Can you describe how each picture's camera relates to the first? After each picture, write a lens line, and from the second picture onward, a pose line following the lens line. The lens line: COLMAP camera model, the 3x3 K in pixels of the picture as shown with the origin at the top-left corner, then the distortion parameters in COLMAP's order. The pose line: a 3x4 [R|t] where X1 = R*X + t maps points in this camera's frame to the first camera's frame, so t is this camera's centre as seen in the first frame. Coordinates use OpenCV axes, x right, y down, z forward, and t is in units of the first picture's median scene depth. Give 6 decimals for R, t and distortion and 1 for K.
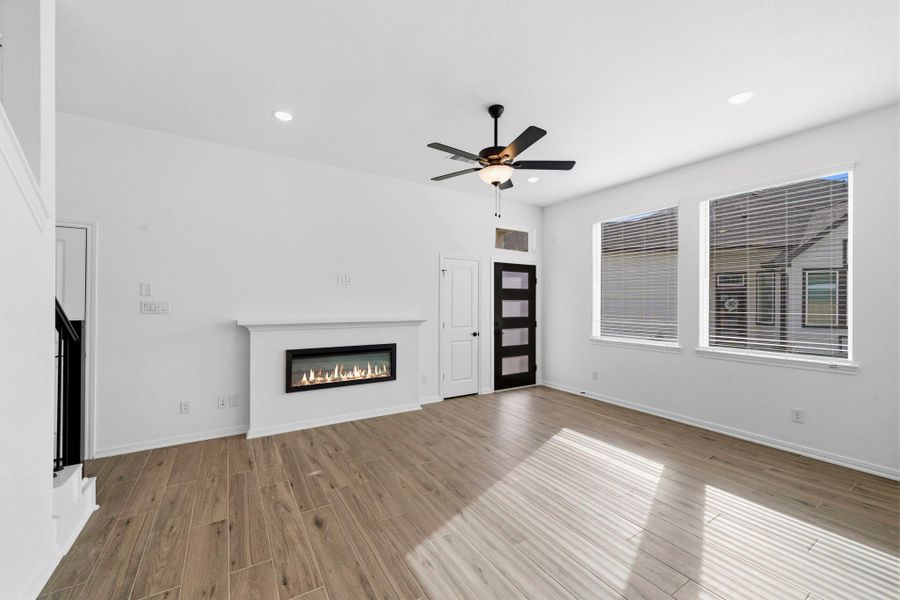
lens RADIAL K [[354.3, 0, 445.1], [0, 354.3, 300.5], [0, 0, 1]] dist [-0.000628, -0.000092]
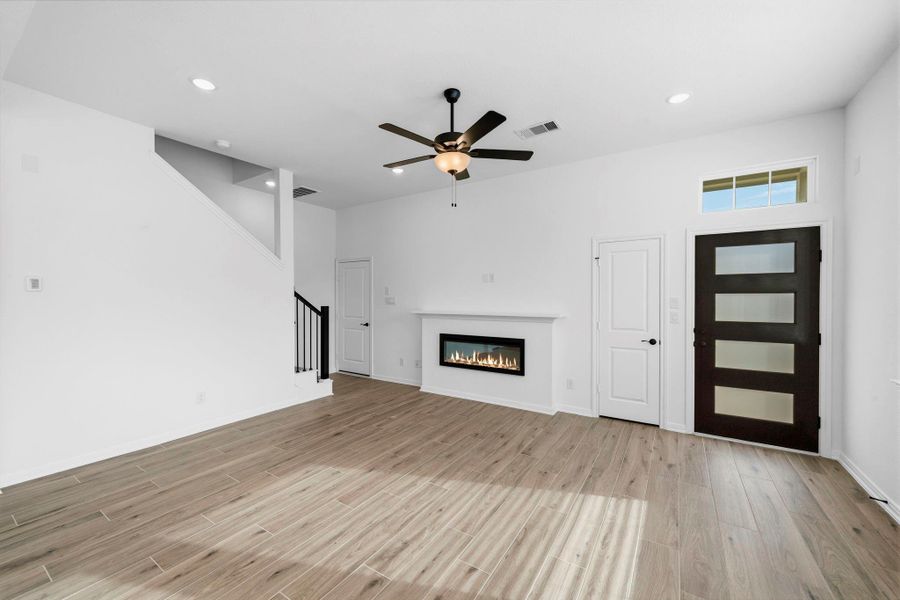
lens RADIAL K [[354.3, 0, 445.1], [0, 354.3, 300.5], [0, 0, 1]] dist [-0.000628, -0.000092]
pose [[0.430164, 0.004600, -0.902739, 0.727557], [0.005182, 0.999958, 0.007565, 0.005937], [0.902736, -0.007933, 0.430122, 0.418348]]
